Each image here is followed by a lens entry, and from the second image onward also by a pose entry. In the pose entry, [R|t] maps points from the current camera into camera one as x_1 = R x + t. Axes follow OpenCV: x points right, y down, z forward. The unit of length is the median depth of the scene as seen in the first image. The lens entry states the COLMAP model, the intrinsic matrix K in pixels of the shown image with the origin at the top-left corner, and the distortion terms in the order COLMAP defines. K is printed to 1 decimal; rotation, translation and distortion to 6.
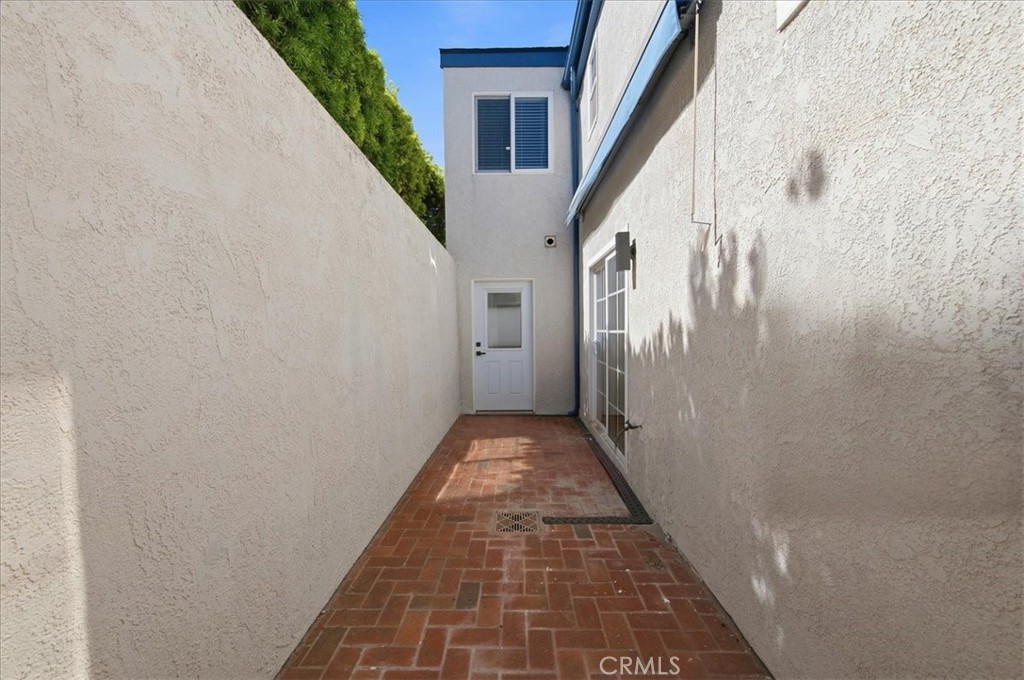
lens RADIAL K [[400.4, 0, 514.8], [0, 400.4, 337.2], [0, 0, 1]] dist [-0.001069, -0.000309]
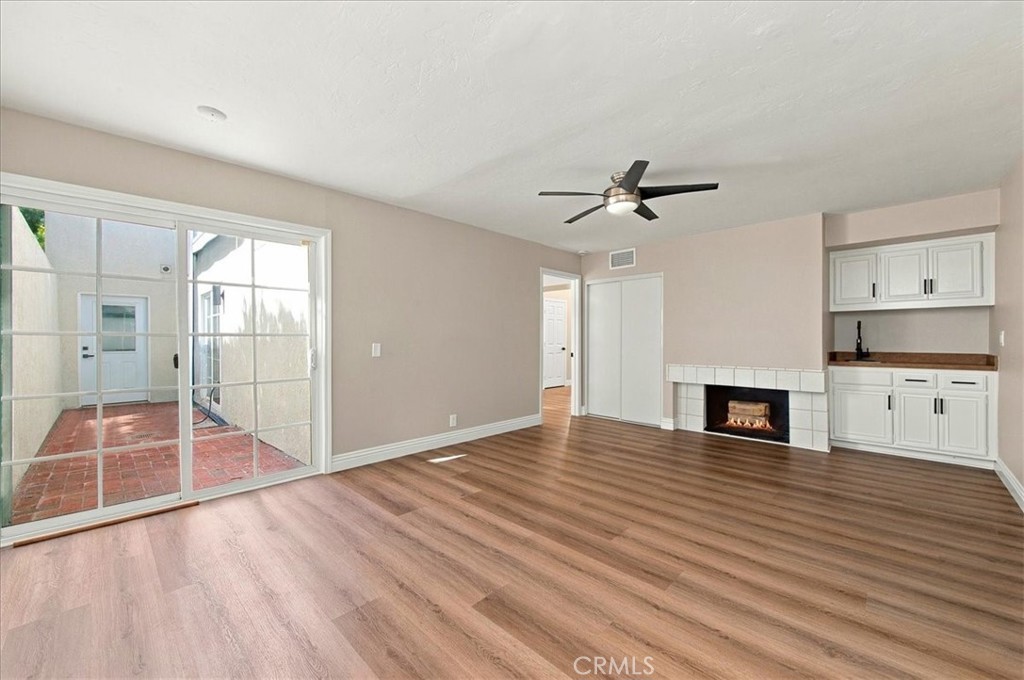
lens RADIAL K [[400.4, 0, 514.8], [0, 400.4, 337.2], [0, 0, 1]] dist [-0.001069, -0.000309]
pose [[0.693625, -0.000711, 0.720336, -0.063564], [0.012822, 0.999853, -0.011361, 0.014968], [-0.720222, 0.017116, 0.693532, -0.731243]]
